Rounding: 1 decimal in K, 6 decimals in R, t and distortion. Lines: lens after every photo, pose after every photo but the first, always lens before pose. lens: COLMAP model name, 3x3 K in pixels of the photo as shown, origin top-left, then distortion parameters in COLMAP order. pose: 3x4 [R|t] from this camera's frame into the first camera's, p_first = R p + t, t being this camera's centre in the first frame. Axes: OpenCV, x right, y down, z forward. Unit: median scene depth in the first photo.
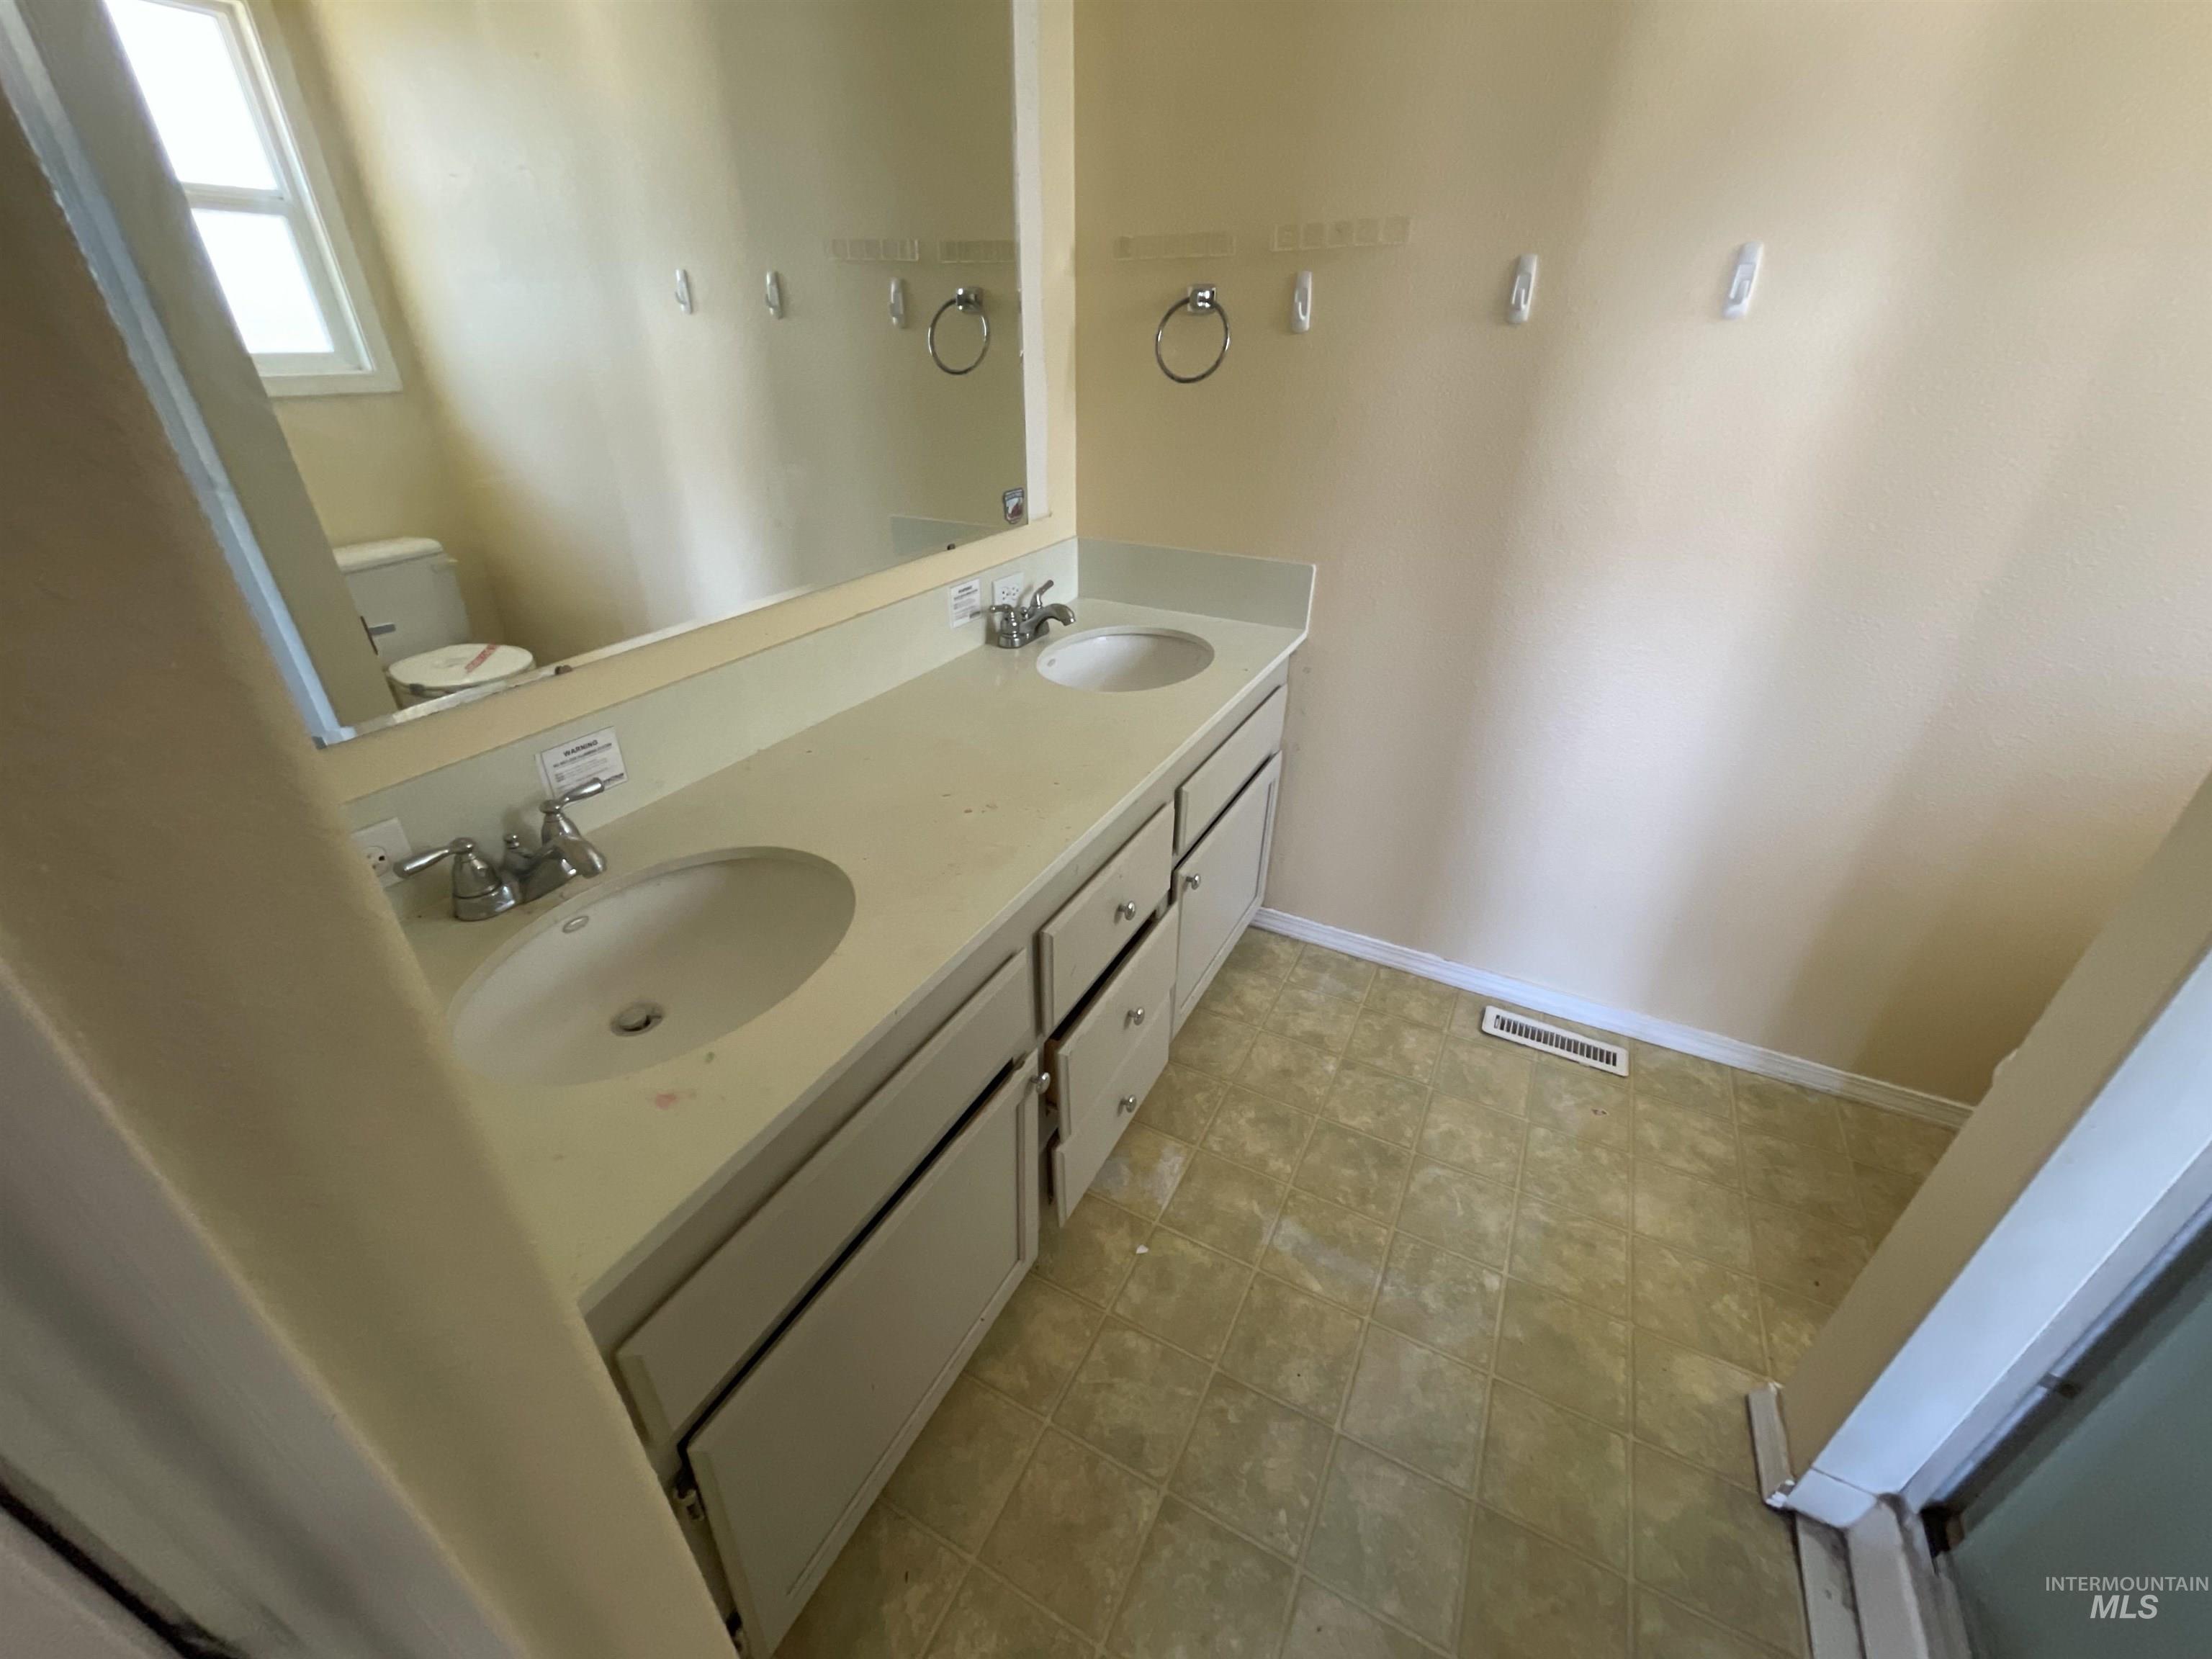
lens RADIAL K [[890.8, 0, 1106.0], [0, 890.8, 829.5], [0, 0, 1]] dist [-0.000504, 0.000315]
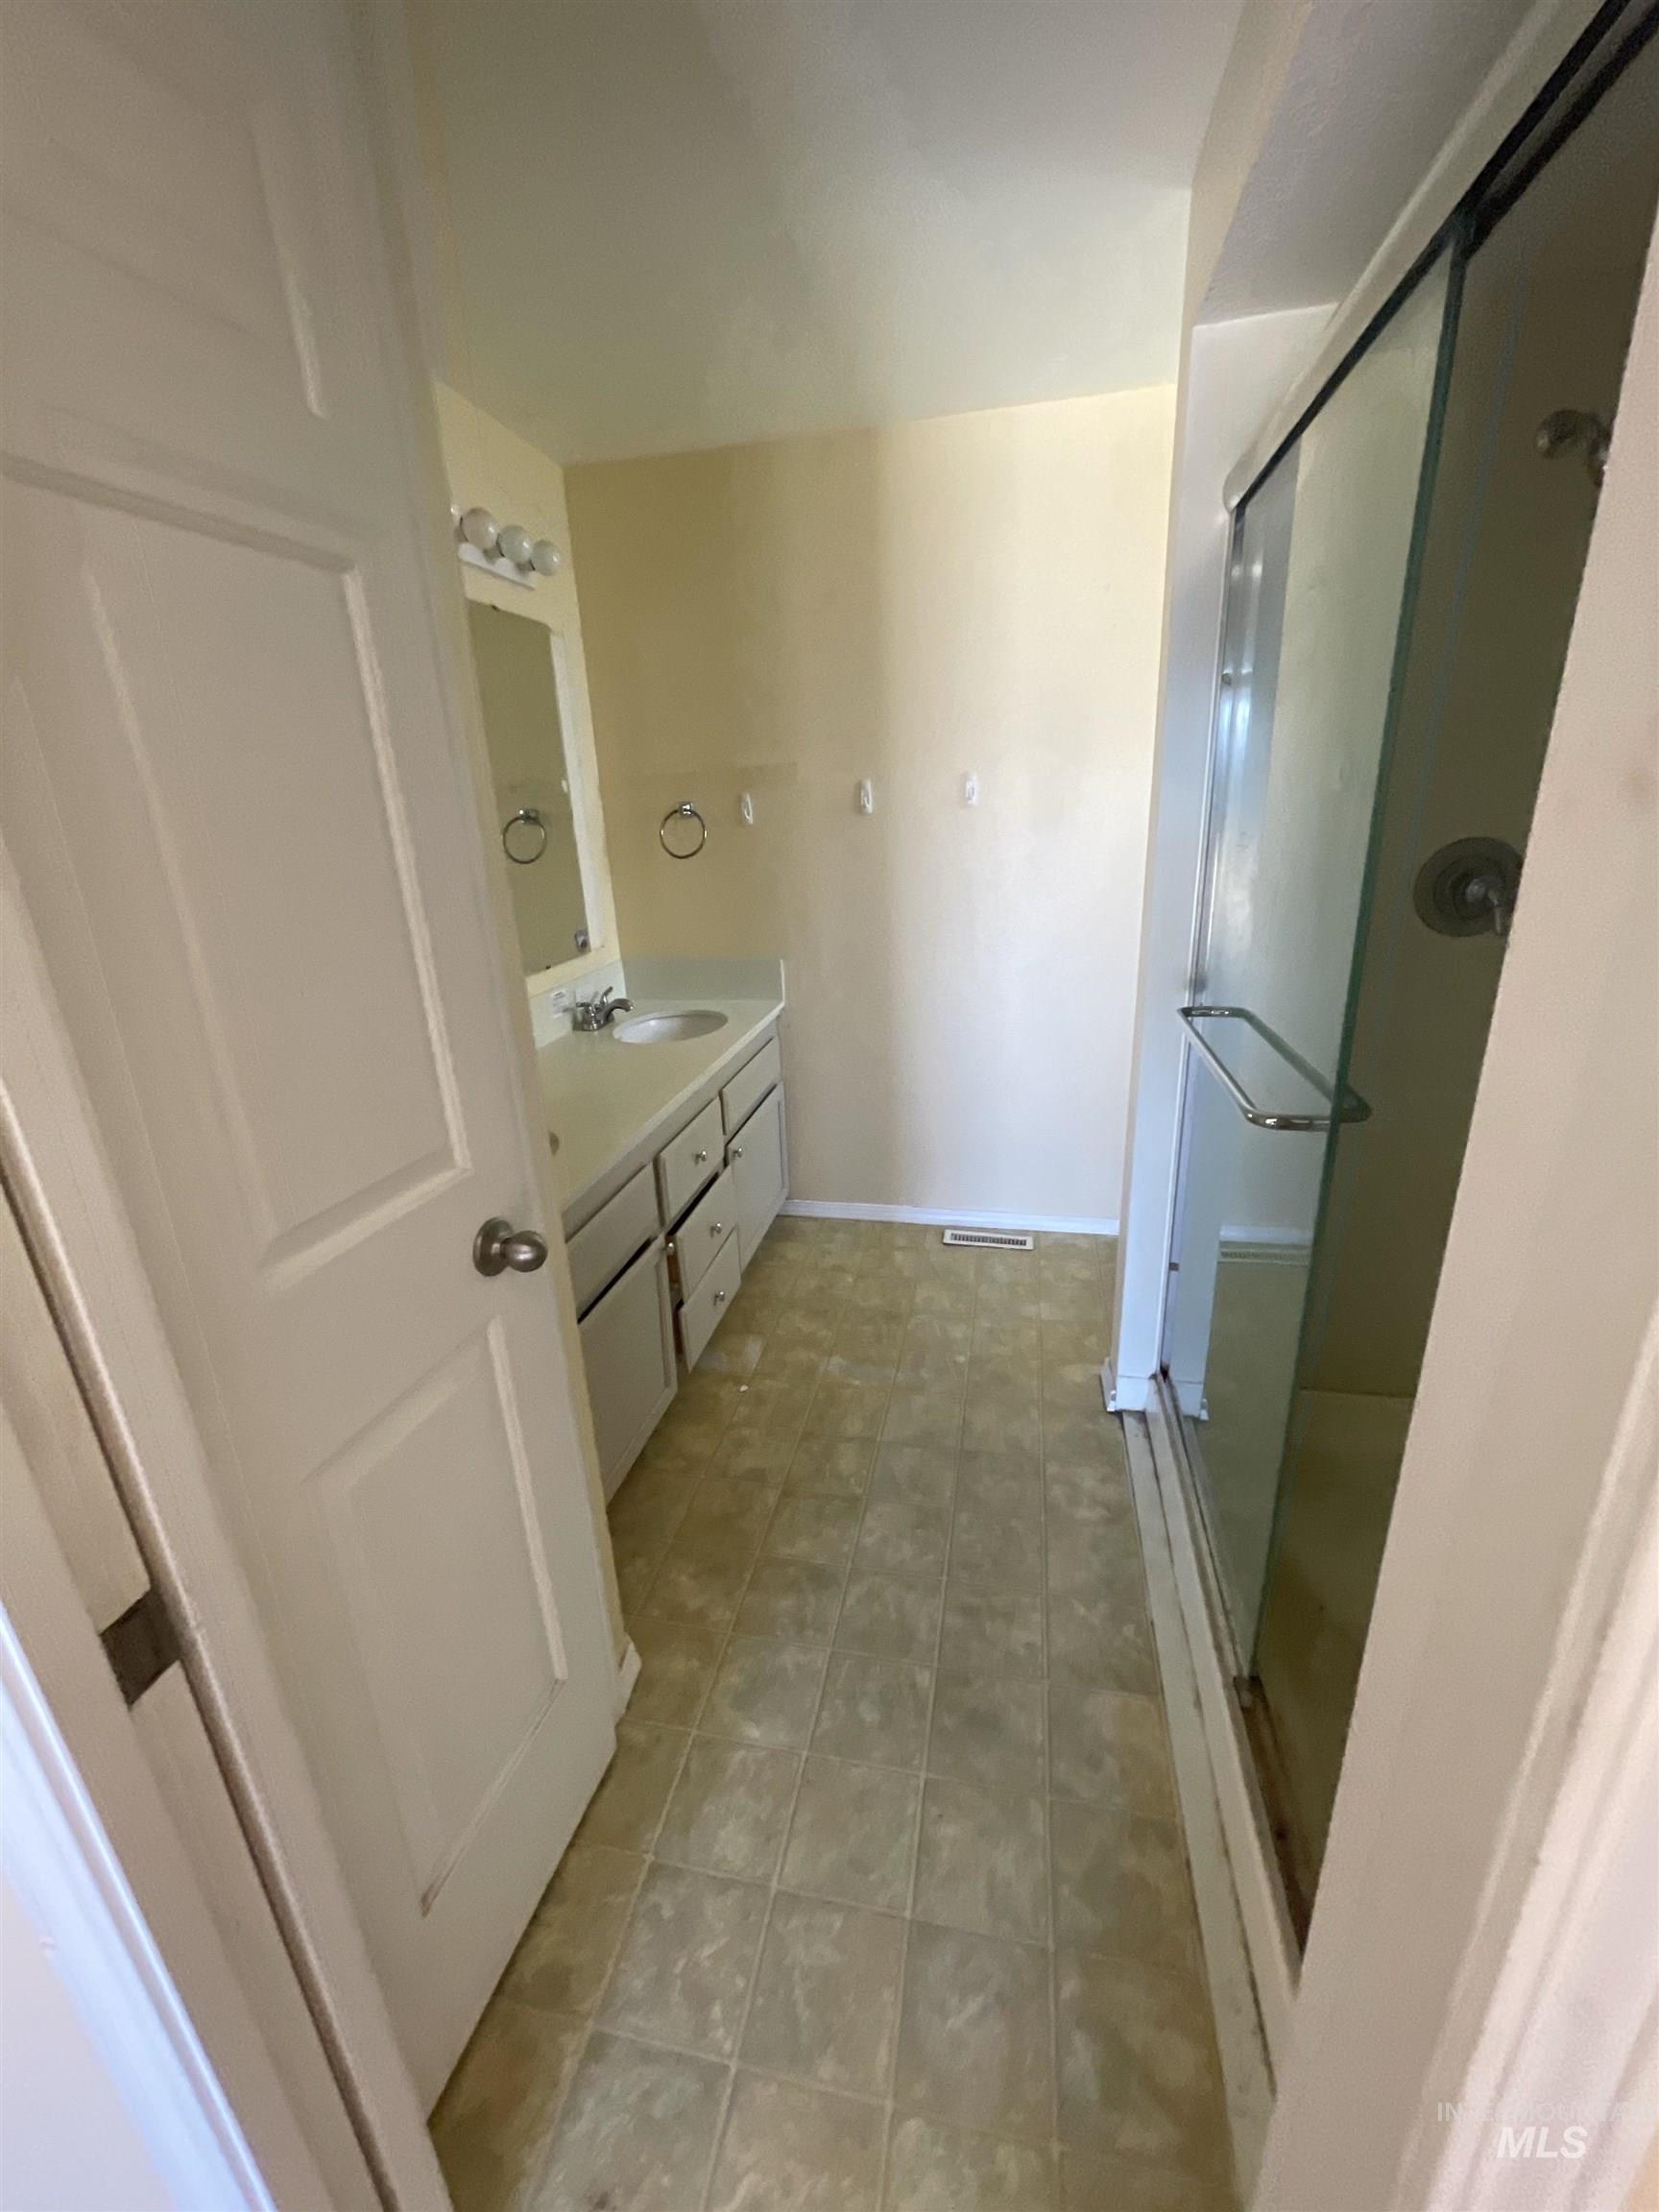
lens RADIAL K [[890.8, 0, 829.5], [0, 890.8, 1106.0], [0, 0, 1]] dist [-0.000504, 0.000315]
pose [[0.961850, -0.135632, 0.237589, -0.100171], [0.177717, 0.970030, -0.165706, 0.248113], [-0.207994, 0.201608, 0.957127, -0.507841]]
